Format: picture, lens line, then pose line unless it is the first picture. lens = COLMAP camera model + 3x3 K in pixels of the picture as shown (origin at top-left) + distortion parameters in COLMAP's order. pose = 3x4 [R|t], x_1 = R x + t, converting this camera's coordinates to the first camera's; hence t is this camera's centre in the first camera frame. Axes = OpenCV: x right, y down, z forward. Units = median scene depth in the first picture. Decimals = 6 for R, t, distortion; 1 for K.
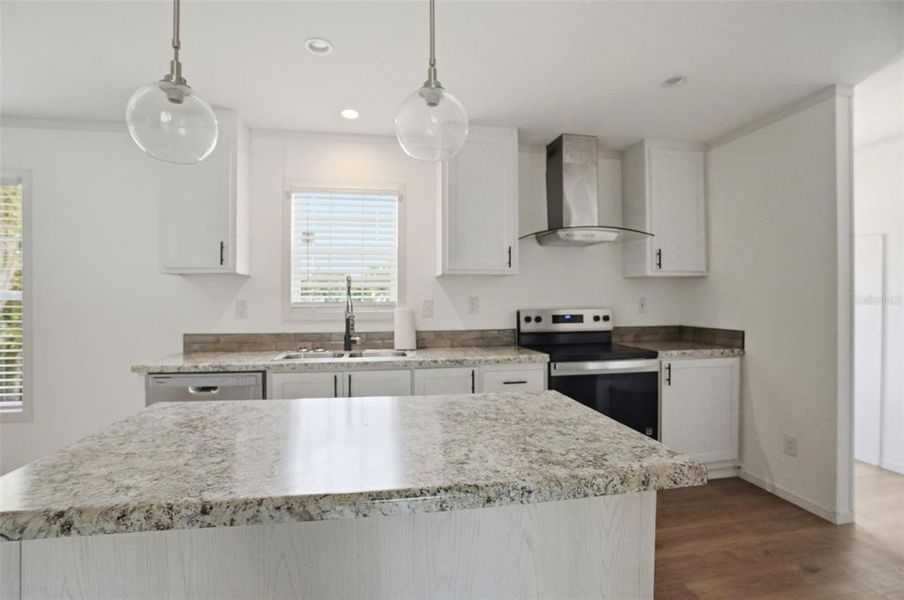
lens RADIAL K [[422.9, 0, 449.4], [0, 422.9, 301.8], [0, 0, 1]] dist [-0.073005, 0.024437]
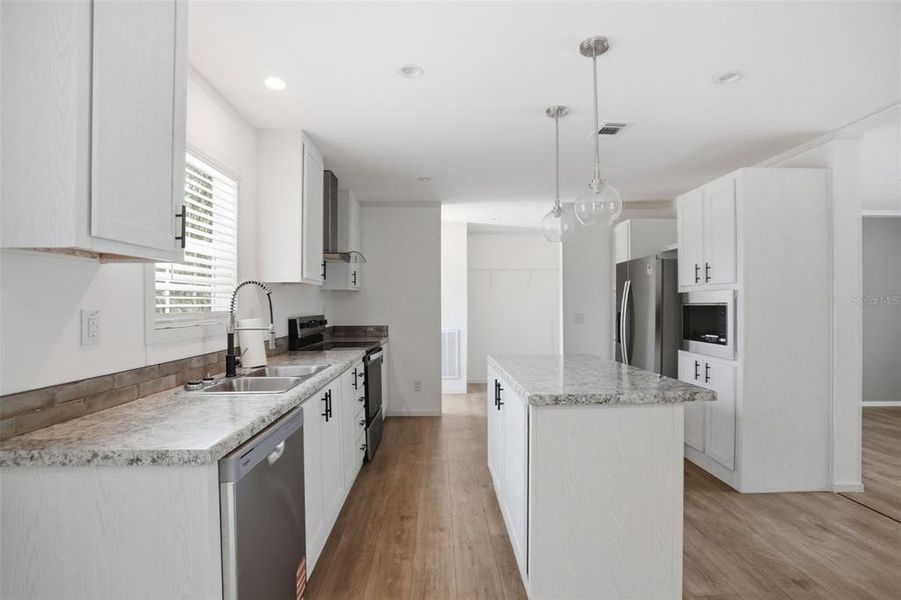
lens RADIAL K [[421.5, 0, 447.9], [0, 421.5, 301.8], [0, 0, 1]] dist [-0.073005, 0.024437]
pose [[0.161490, 0.007487, 0.986846, -0.909332], [0.011851, 0.999884, -0.009525, -0.006203], [-0.986803, 0.013233, 0.161383, 0.487430]]
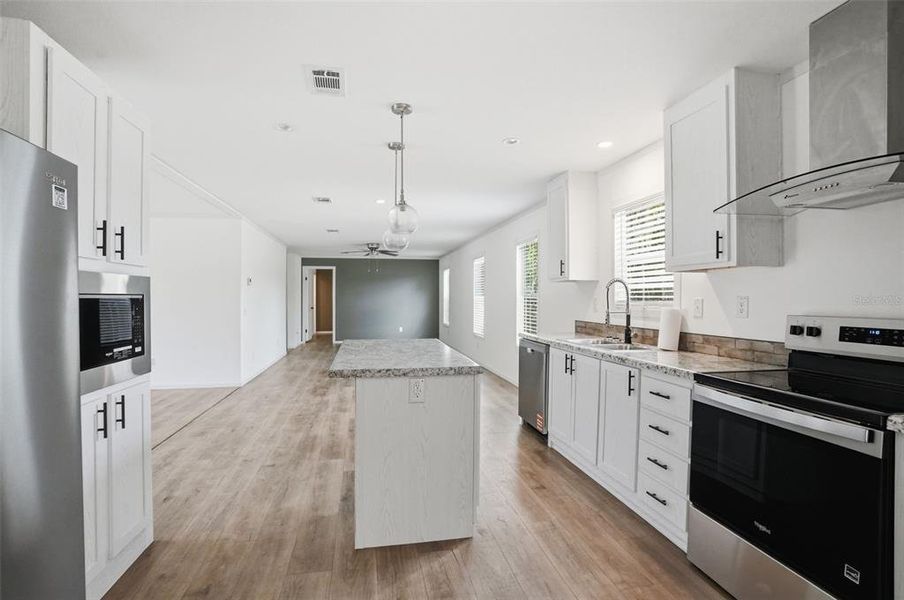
lens RADIAL K [[422.9, 0, 449.4], [0, 422.9, 301.8], [0, 0, 1]] dist [-0.073005, 0.024437]
pose [[0.011317, 0.011159, -0.999874, 0.889494], [-0.009151, 0.999897, 0.011056, -0.005055], [0.999894, 0.009024, 0.011418, 0.492670]]
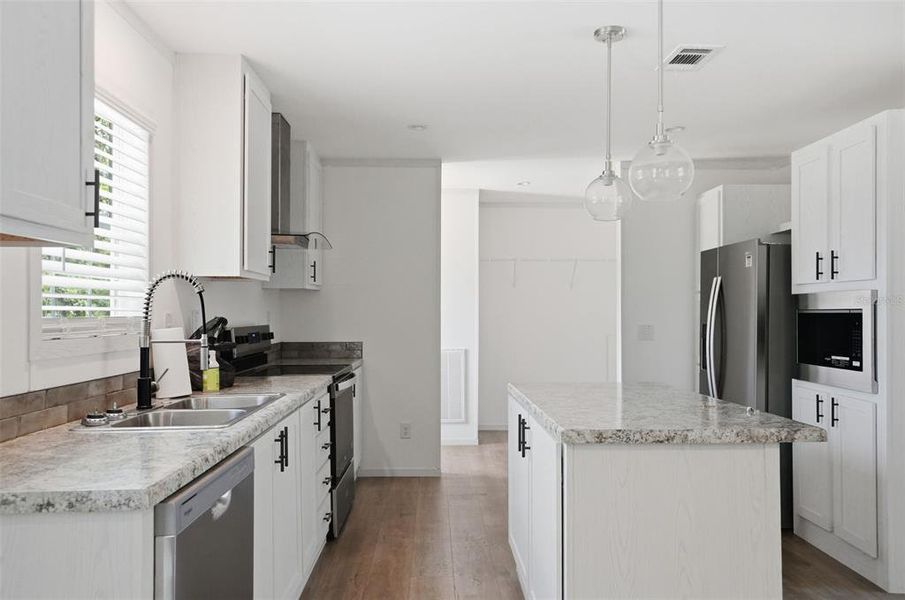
lens RADIAL K [[652.9, 0, 450.2], [0, 652.9, 305.5], [0, 0, 1]] dist [0.005882, 0.003880]
pose [[0.160317, 0.014066, 0.986965, -0.995440], [0.007357, 0.999854, -0.015445, 0.000981], [-0.987038, 0.009737, 0.160190, 0.477392]]
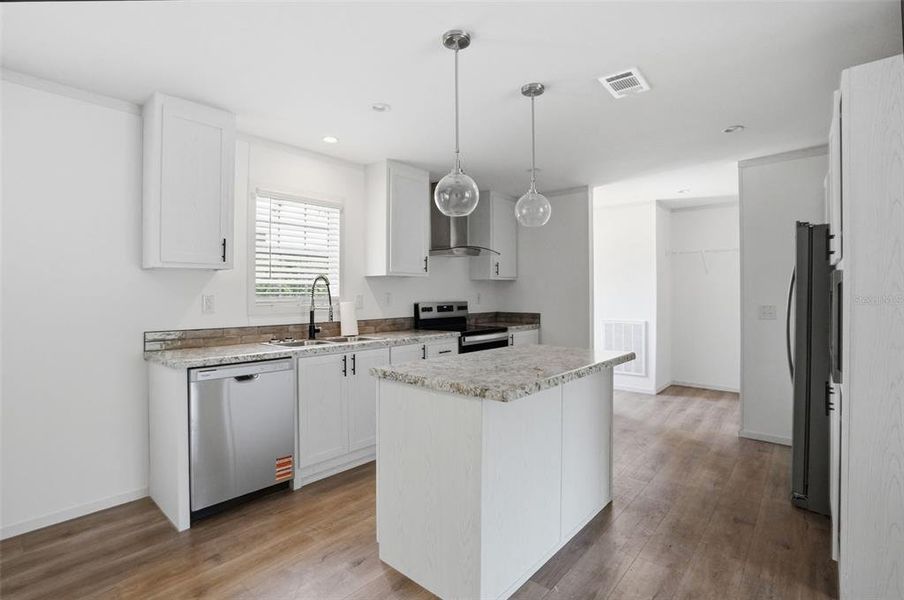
lens RADIAL K [[425.3, 0, 453.5], [0, 425.3, 292.6], [0, 0, 1]] dist [-0.069204, 0.025630]
pose [[0.781631, 0.003942, 0.623729, -0.657326], [0.003308, 0.999940, -0.010466, 0.001942], [-0.623732, 0.010244, 0.781571, -0.151985]]
